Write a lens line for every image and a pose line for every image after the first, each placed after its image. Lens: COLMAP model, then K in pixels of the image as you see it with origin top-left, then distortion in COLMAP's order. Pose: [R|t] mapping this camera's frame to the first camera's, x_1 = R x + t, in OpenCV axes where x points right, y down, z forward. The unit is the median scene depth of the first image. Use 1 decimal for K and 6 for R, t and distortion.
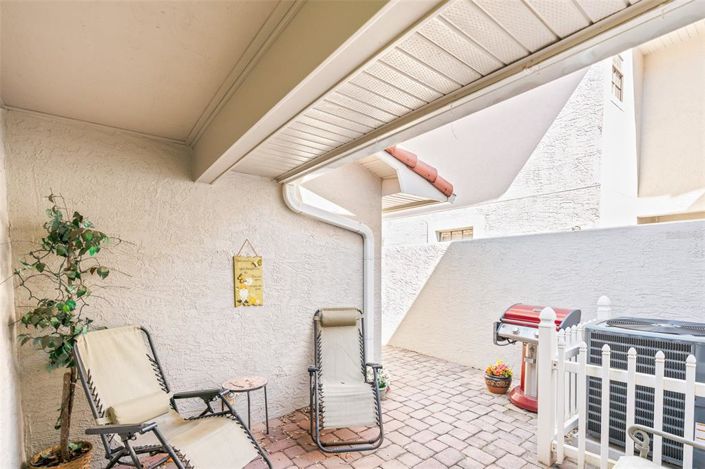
lens RADIAL K [[321.7, 0, 357.0], [0, 321.7, 275.4], [0, 0, 1]] dist [0.000436, 0.000117]
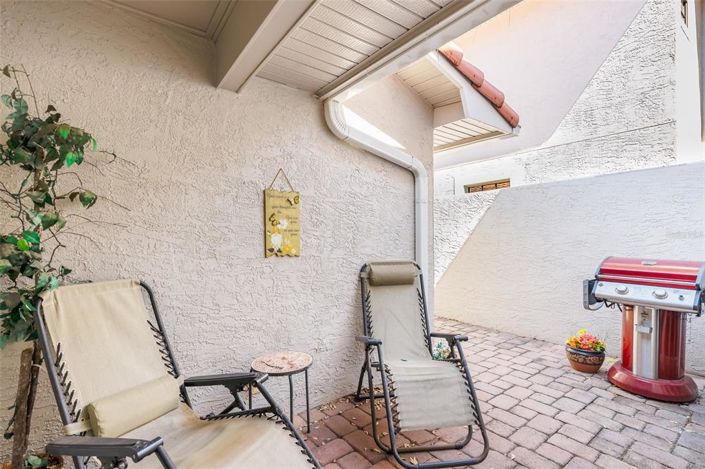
lens RADIAL K [[320.6, 0, 348.5], [0, 320.6, 227.3], [0, 0, 1]] dist [-0.000511, 0.000138]
pose [[0.999761, -0.008592, -0.020104, -0.173578], [0.007490, 0.998498, -0.054265, 0.071433], [0.020540, 0.054101, 0.998324, 0.260601]]
